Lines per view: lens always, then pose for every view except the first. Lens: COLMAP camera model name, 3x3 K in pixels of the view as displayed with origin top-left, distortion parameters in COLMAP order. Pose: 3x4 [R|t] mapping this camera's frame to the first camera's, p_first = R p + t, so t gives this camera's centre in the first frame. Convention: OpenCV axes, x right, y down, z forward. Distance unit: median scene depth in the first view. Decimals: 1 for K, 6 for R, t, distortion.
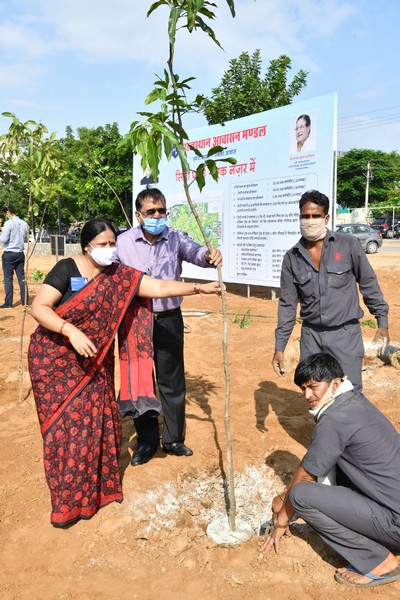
lens RADIAL K [[568.2, 0, 201.6], [0, 568.2, 298.7], [0, 0, 1]] dist [0.054808, 0.000000]
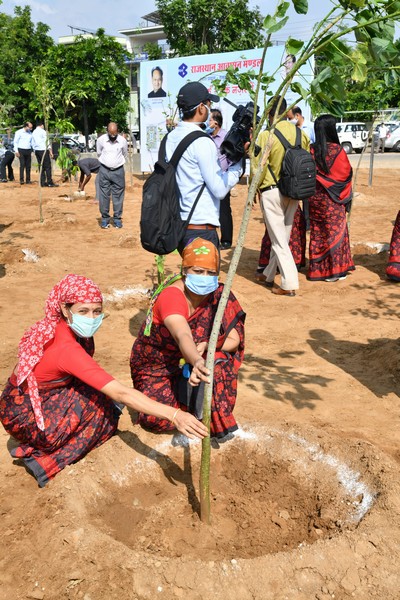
lens RADIAL K [[782.8, 0, 200.2], [0, 782.8, 297.0], [0, 0, 1]] dist [0.216033, 0.000000]
pose [[0.988813, -0.029853, 0.146142, -0.140978], [0.018922, 0.996957, 0.075624, 0.054365], [-0.147955, -0.072013, 0.986369, -0.397625]]
